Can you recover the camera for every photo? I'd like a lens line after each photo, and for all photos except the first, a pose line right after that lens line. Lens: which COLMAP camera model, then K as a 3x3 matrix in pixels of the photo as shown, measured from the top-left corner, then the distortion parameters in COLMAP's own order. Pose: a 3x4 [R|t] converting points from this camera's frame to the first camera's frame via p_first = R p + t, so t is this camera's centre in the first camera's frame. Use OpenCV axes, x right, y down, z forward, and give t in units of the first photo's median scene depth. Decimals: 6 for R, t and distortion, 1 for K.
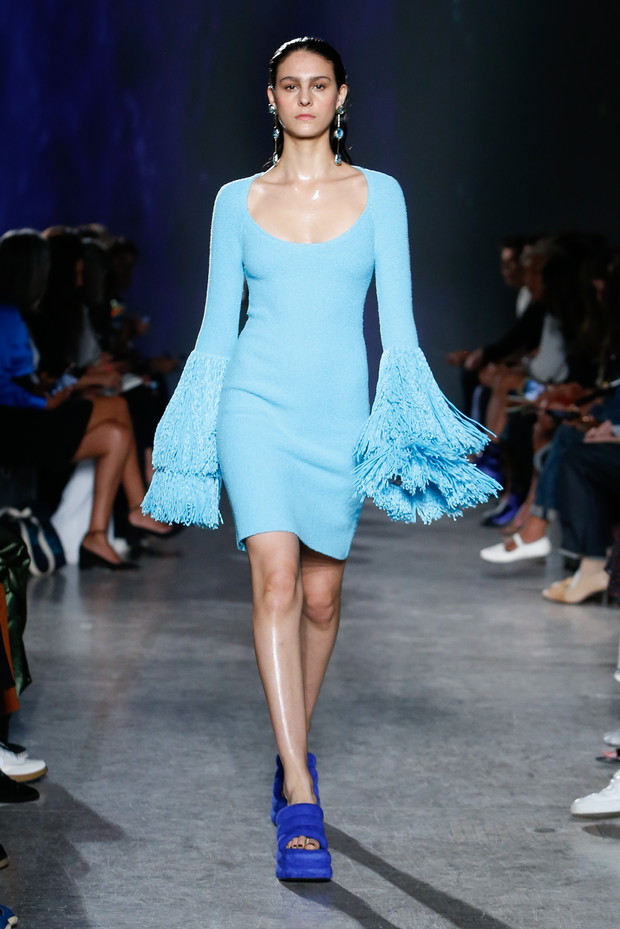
lens RADIAL K [[5283.4, 0, 384.3], [0, 5283.4, 367.5], [0, 0, 1]] dist [1.732565, 0.000000]
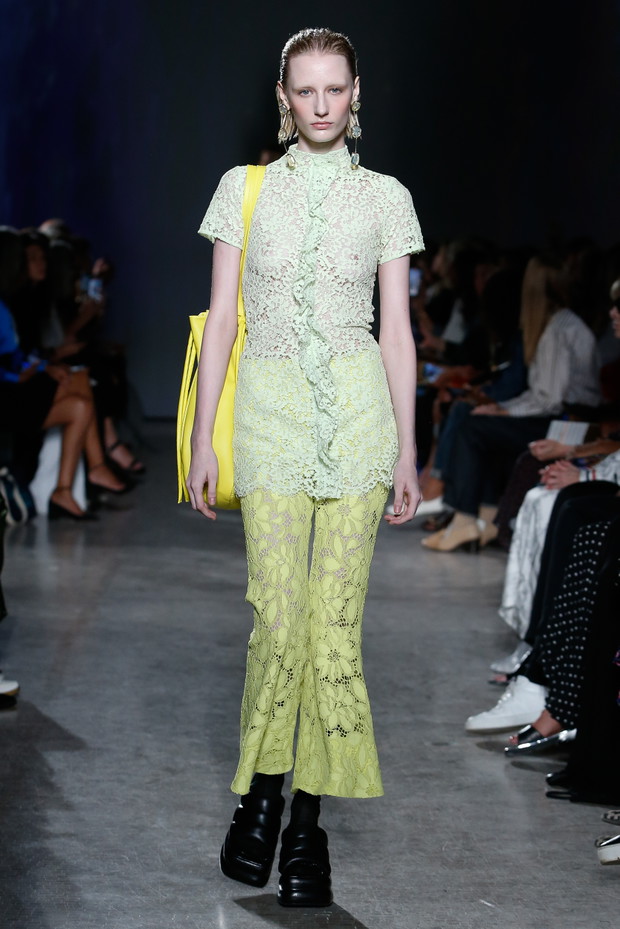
lens RADIAL K [[5002.3, 0, 343.4], [0, 5002.3, 329.0], [0, 0, 1]] dist [1.743503, 0.000000]
pose [[0.999956, 0.008948, -0.002950, 0.011070], [-0.008959, 0.999953, -0.003727, -0.000918], [0.002916, 0.003754, 0.999989, -0.119016]]
